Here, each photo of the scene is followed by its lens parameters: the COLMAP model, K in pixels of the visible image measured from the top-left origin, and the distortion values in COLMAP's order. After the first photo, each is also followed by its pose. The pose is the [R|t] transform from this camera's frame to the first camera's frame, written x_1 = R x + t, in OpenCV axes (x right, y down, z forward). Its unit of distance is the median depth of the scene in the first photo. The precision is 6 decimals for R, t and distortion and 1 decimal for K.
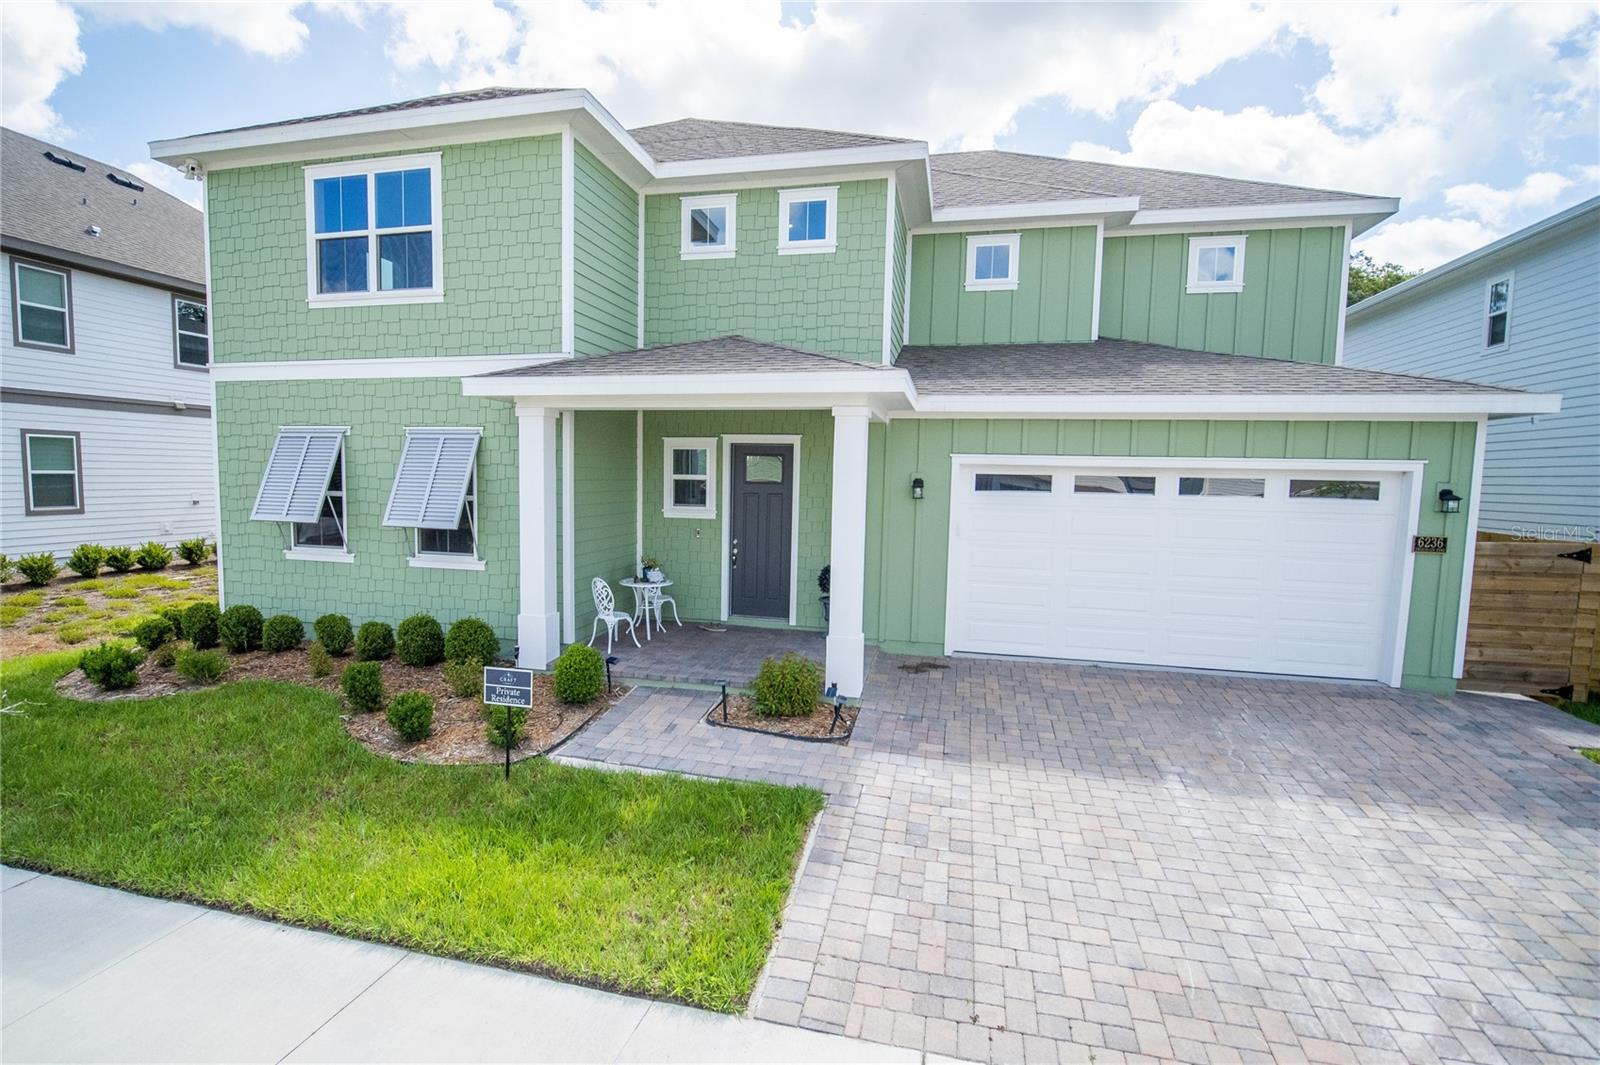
lens RADIAL K [[714.7, 0, 814.4], [0, 714.7, 546.8], [0, 0, 1]] dist [-0.017416, -0.001713]
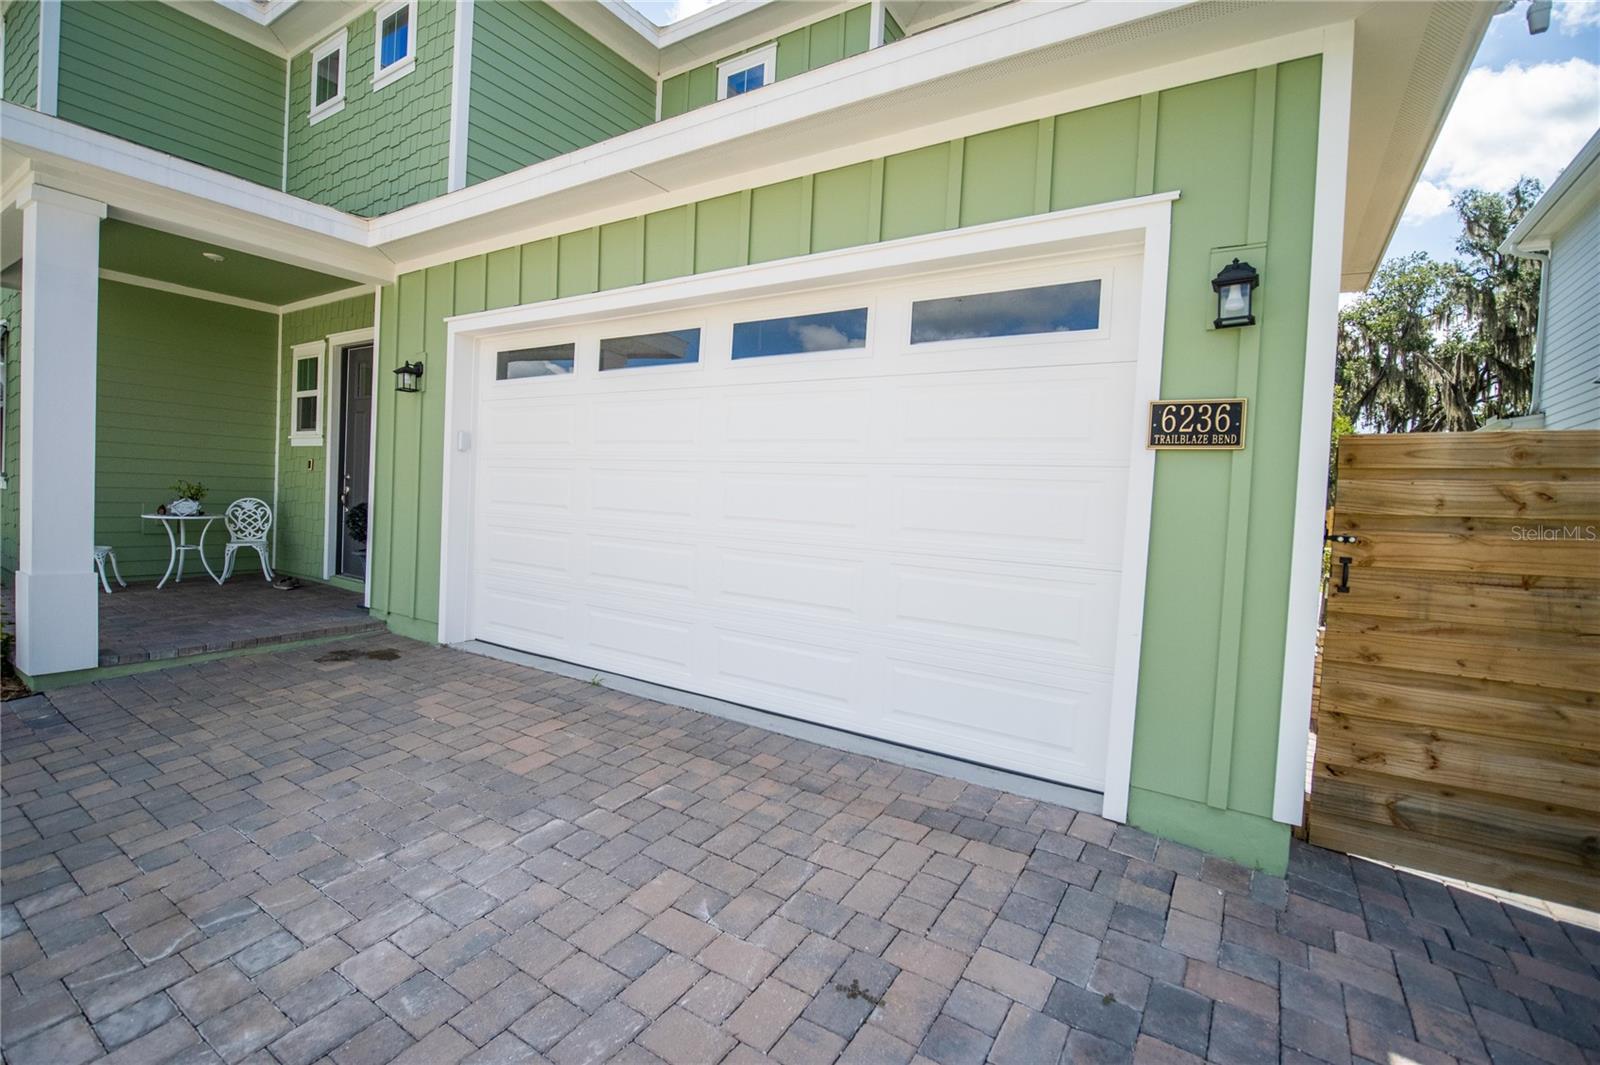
lens RADIAL K [[714.7, 0, 787.6], [0, 714.7, 520.1], [0, 0, 1]] dist [-0.017416, -0.001713]
pose [[0.947816, 0.033929, -0.317007, 0.695243], [-0.053130, 0.997227, -0.052119, 0.064478], [0.314360, 0.066242, 0.946990, 0.526184]]
